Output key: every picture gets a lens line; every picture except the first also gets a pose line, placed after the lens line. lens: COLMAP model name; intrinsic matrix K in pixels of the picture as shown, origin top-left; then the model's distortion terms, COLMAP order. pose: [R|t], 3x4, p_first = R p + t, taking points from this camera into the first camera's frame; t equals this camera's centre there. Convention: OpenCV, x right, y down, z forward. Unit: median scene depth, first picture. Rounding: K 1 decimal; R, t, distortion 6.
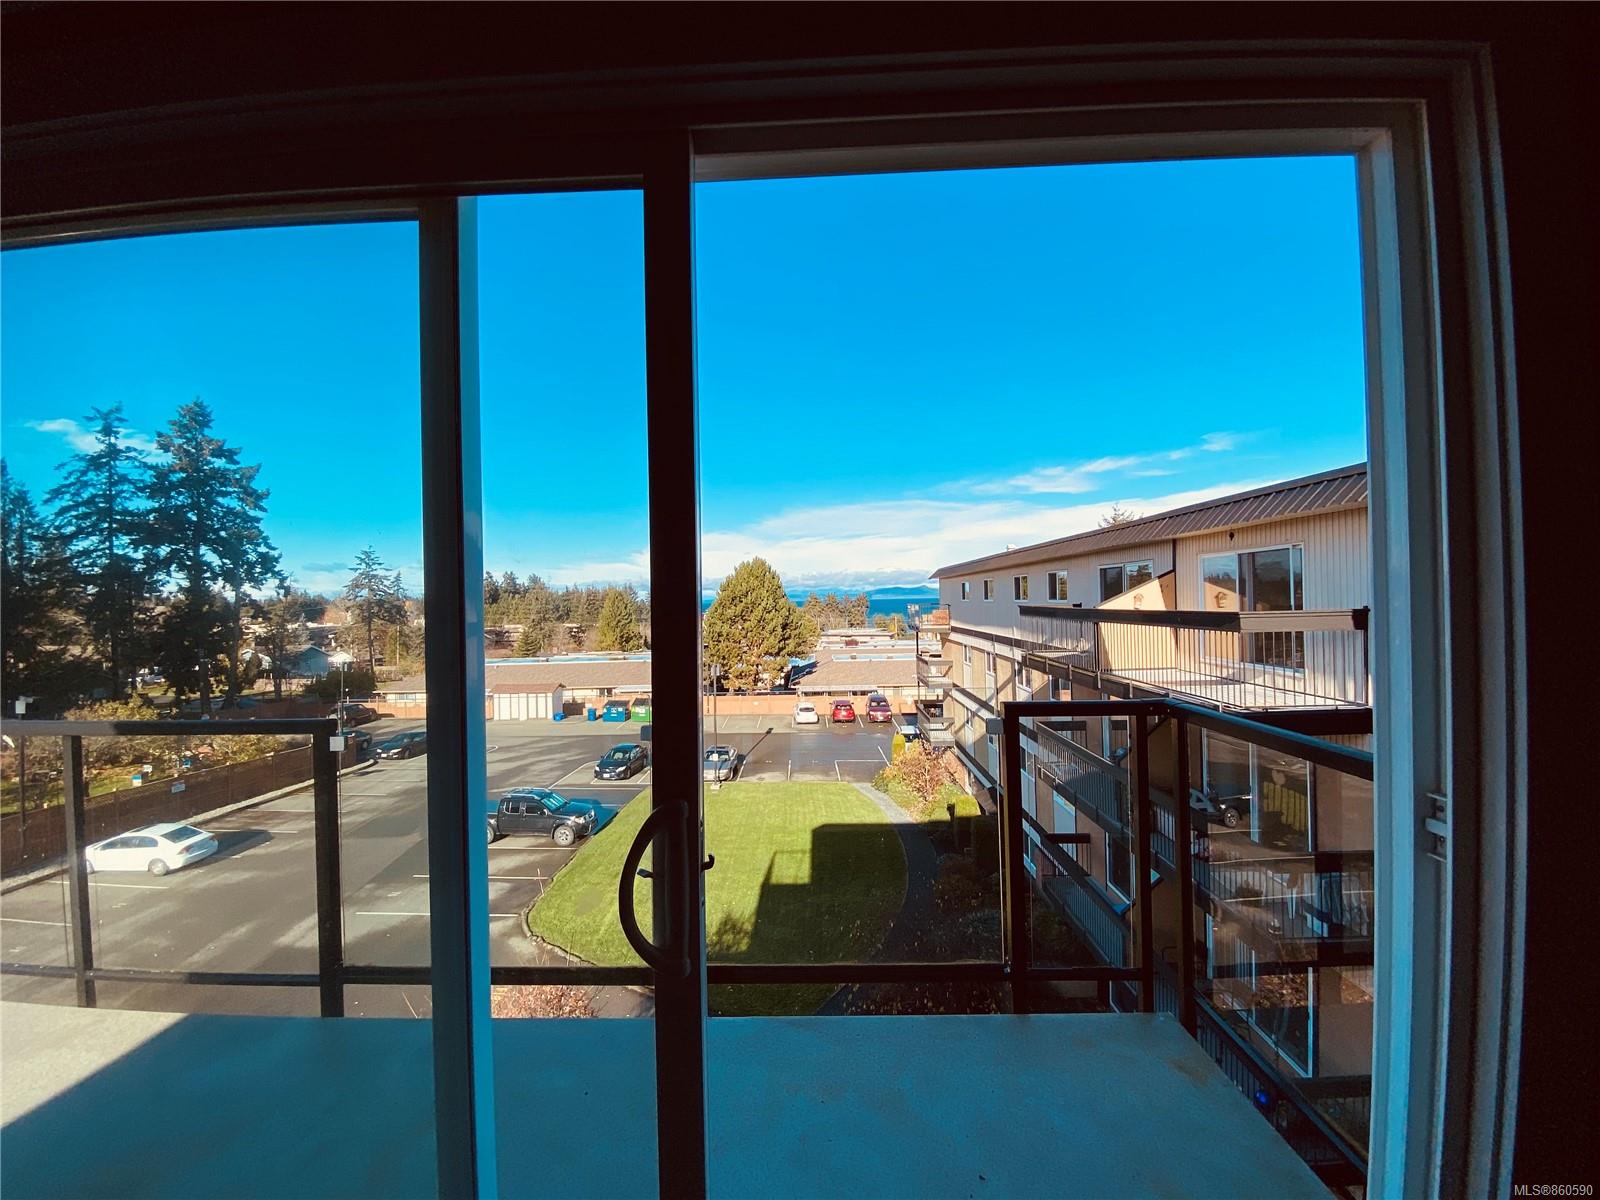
lens RADIAL K [[641.5, 0, 795.4], [0, 641.5, 600.4], [0, 0, 1]] dist [0.012186, -0.017254]
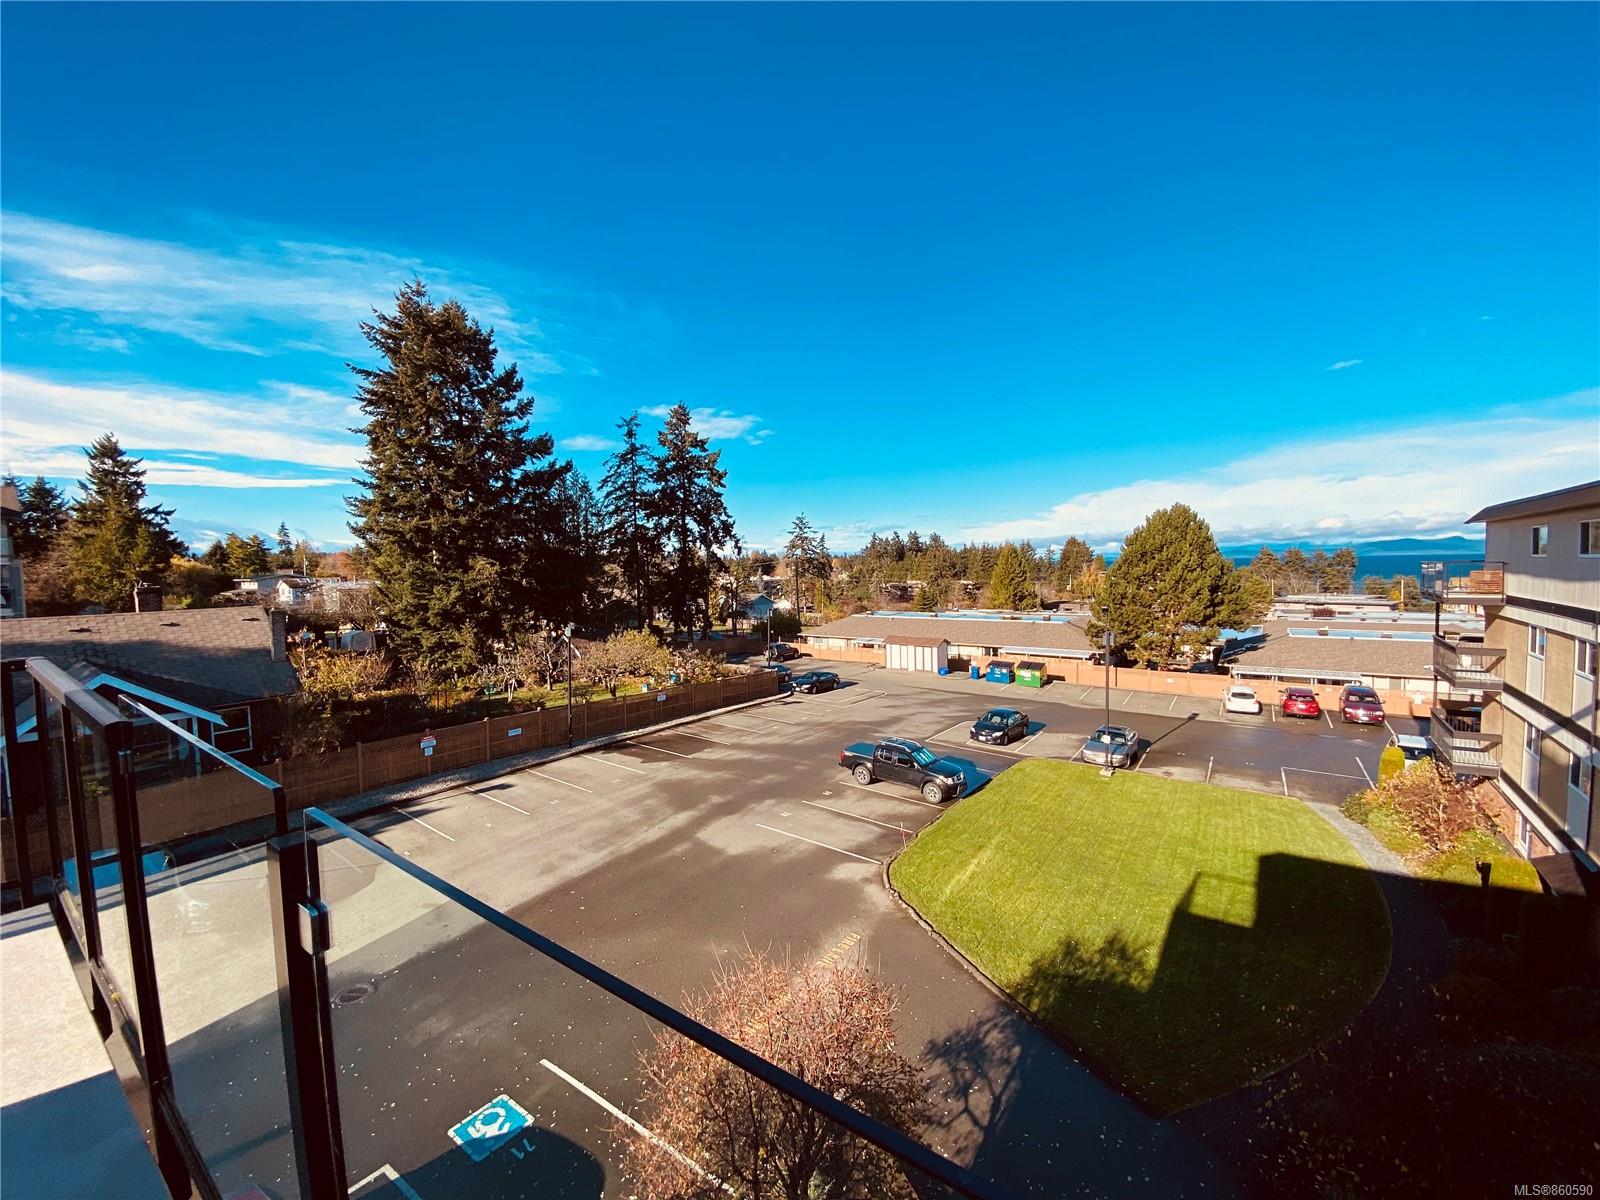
lens RADIAL K [[641.5, 0, 798.5], [0, 641.5, 599.2], [0, 0, 1]] dist [0.012186, -0.017254]
pose [[0.823809, 0.035012, -0.565786, 0.010595], [0.001090, 0.997991, 0.063345, 0.001632], [0.566867, -0.052801, 0.822116, 0.043852]]
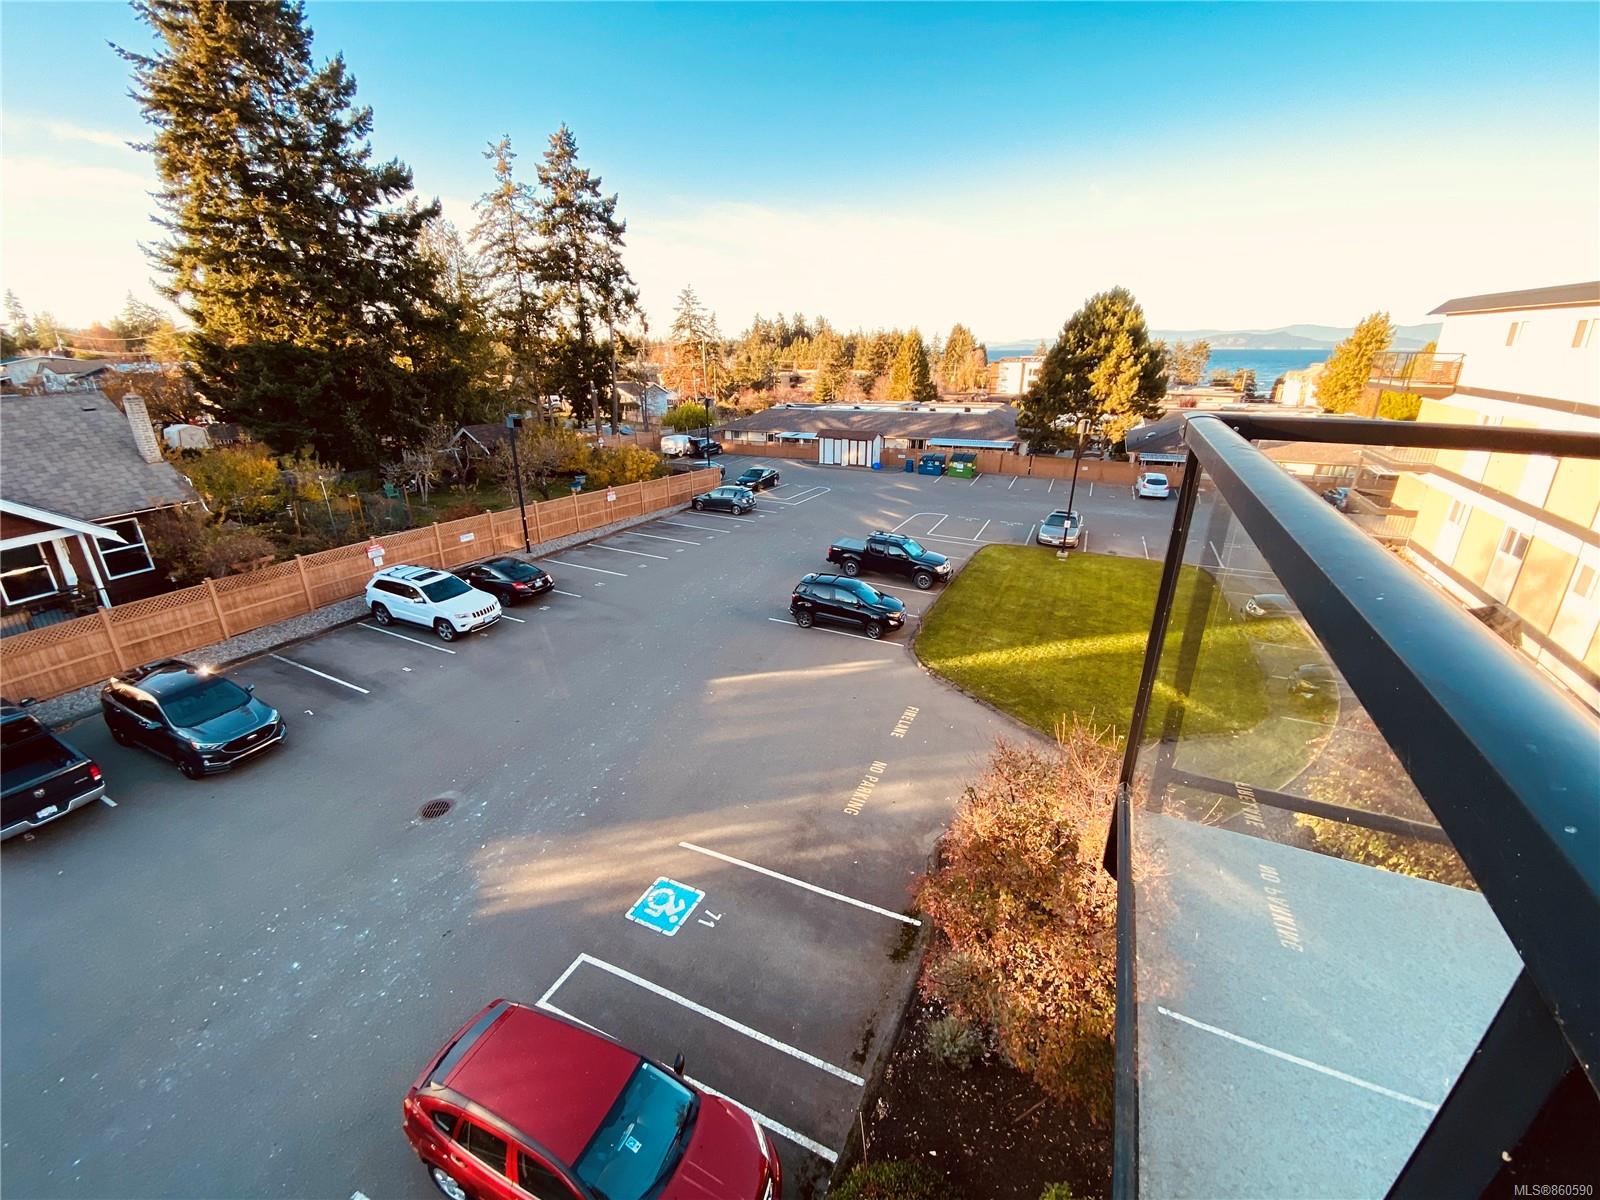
lens RADIAL K [[641.5, 0, 795.1], [0, 641.5, 598.3], [0, 0, 1]] dist [0.012186, -0.017254]
pose [[0.914452, 0.162621, -0.370584, -0.085910], [-0.016442, 0.929885, 0.367482, 0.008076], [0.404361, -0.329952, 0.853009, 0.012198]]
